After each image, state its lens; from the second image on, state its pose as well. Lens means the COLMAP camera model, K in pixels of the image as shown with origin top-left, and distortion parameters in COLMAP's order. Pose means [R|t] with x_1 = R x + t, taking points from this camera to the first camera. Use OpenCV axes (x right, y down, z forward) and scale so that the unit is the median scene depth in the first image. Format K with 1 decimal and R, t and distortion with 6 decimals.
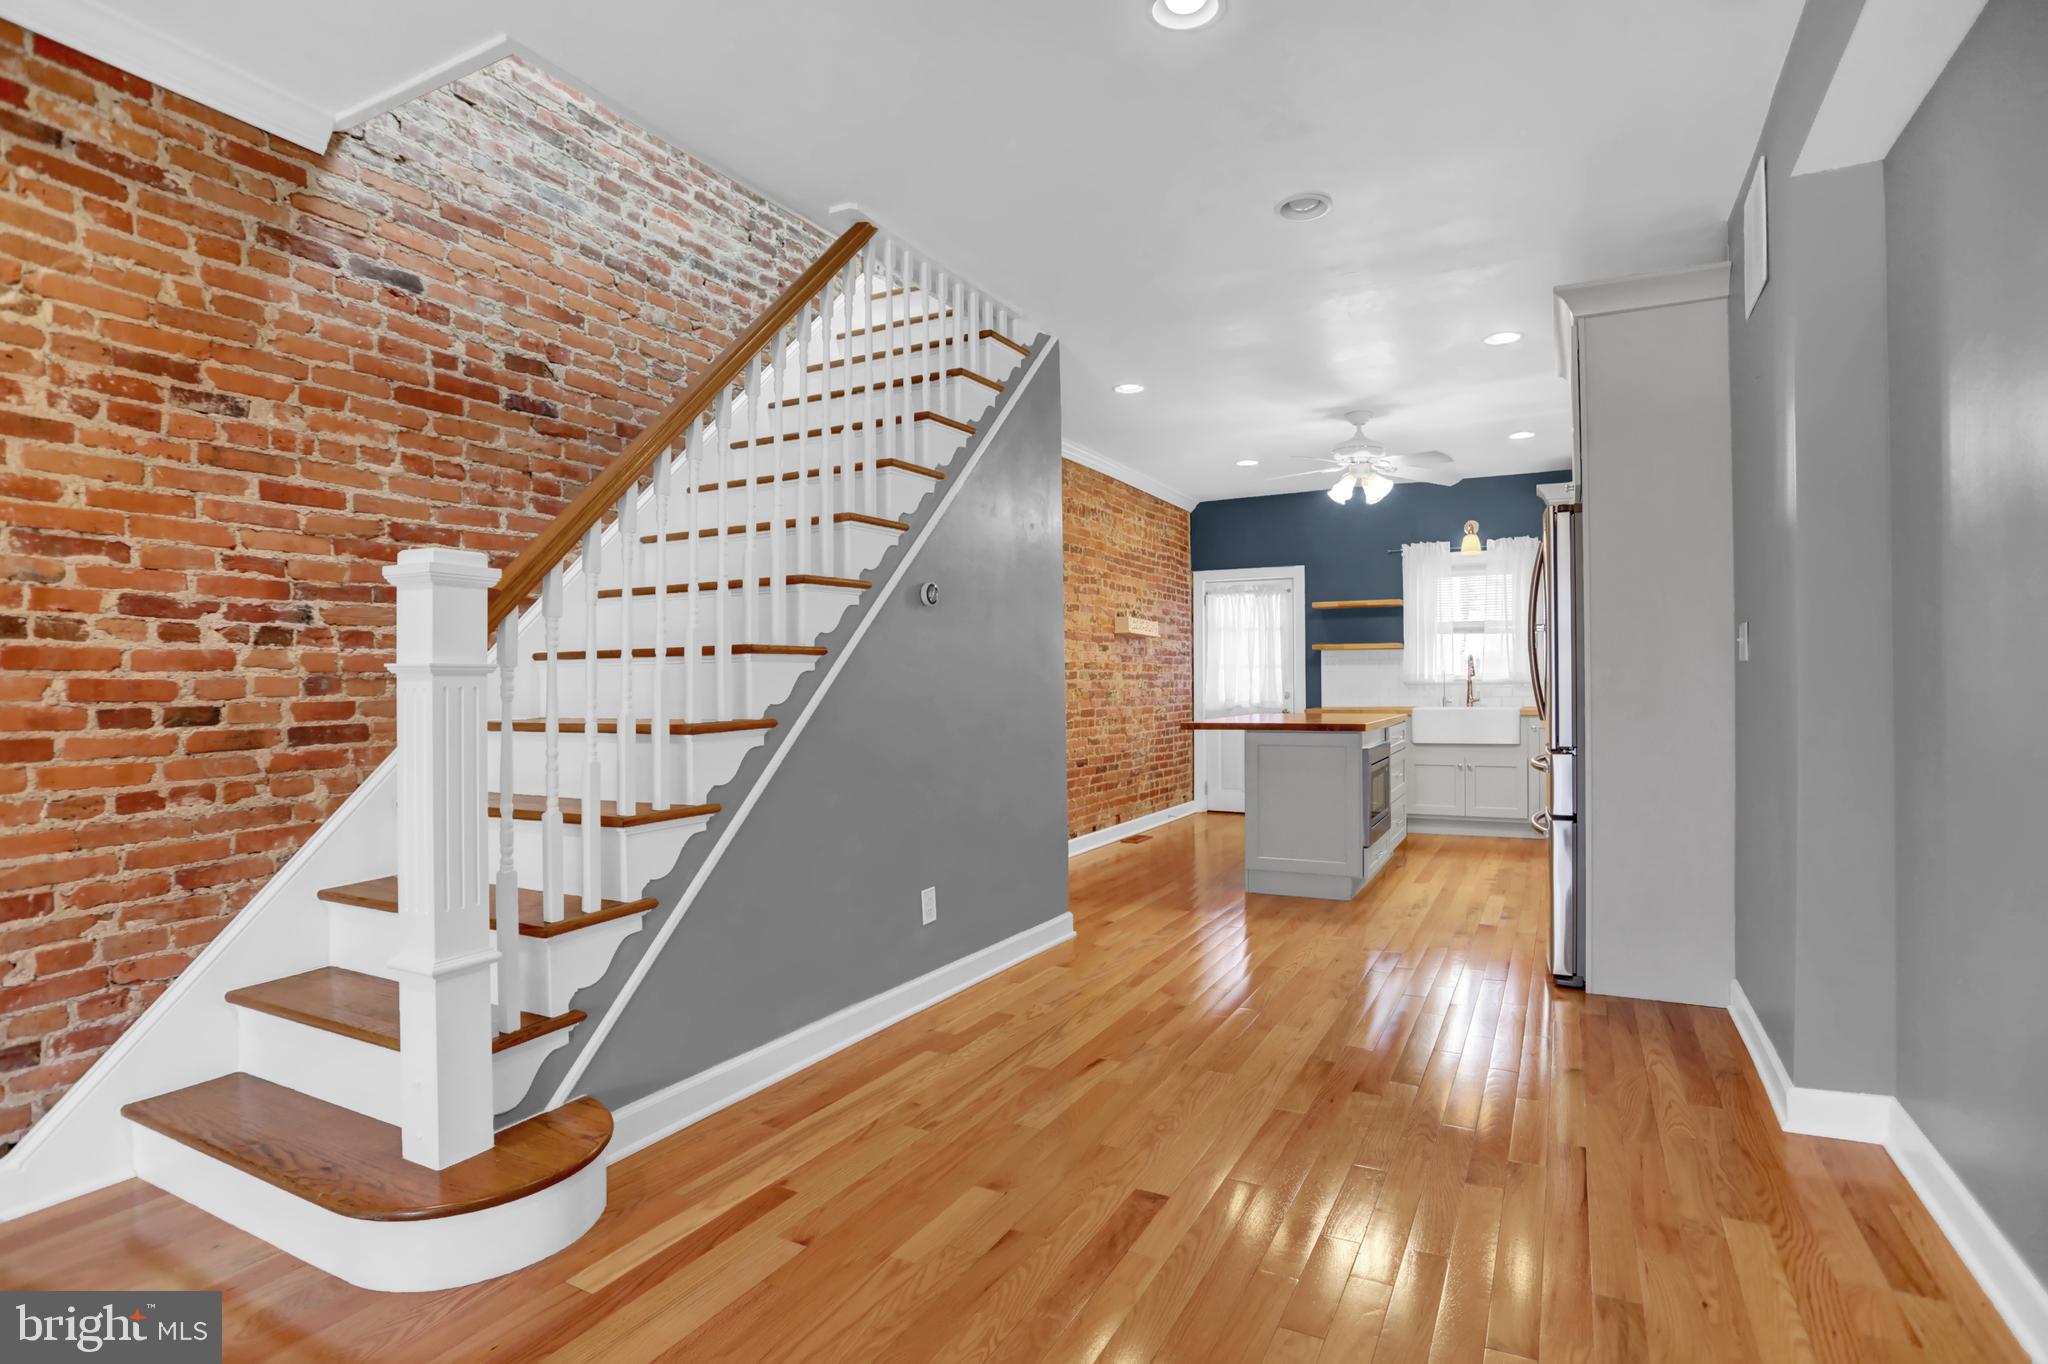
lens RADIAL K [[1029.9, 0, 1031.2], [0, 1029.9, 678.6], [0, 0, 1]] dist [-0.078056, 0.039698]
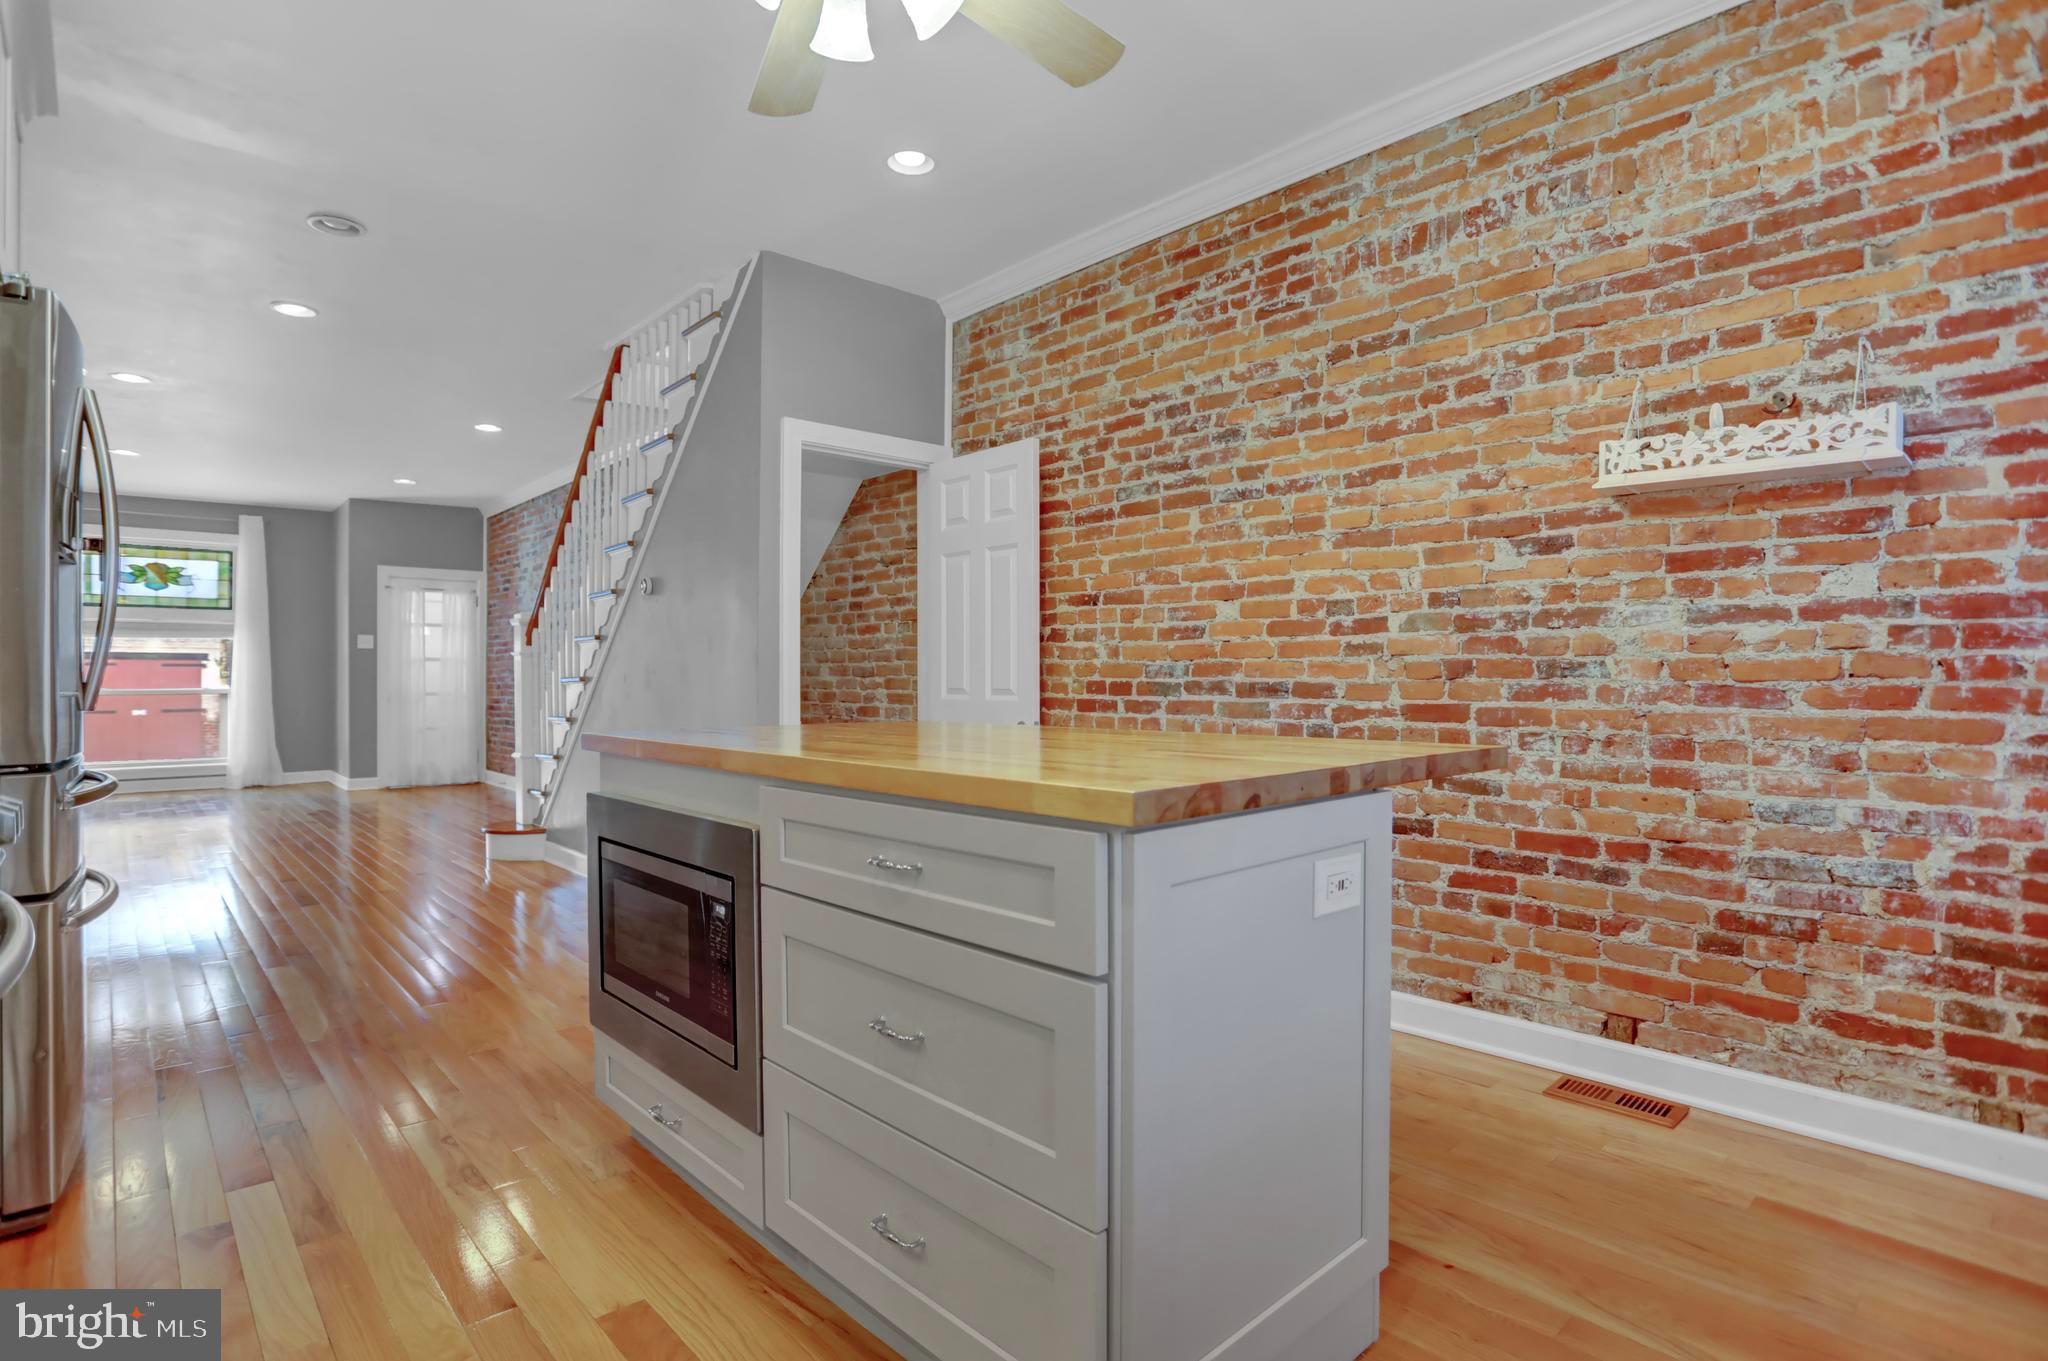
lens RADIAL K [[1029.9, 0, 1031.2], [0, 1029.9, 677.1], [0, 0, 1]] dist [-0.078056, 0.039698]
pose [[-0.326254, 0.010573, -0.945223, 0.448909], [0.009747, 0.999922, 0.007821, 0.012657], [0.945232, -0.006662, -0.326332, 0.879721]]
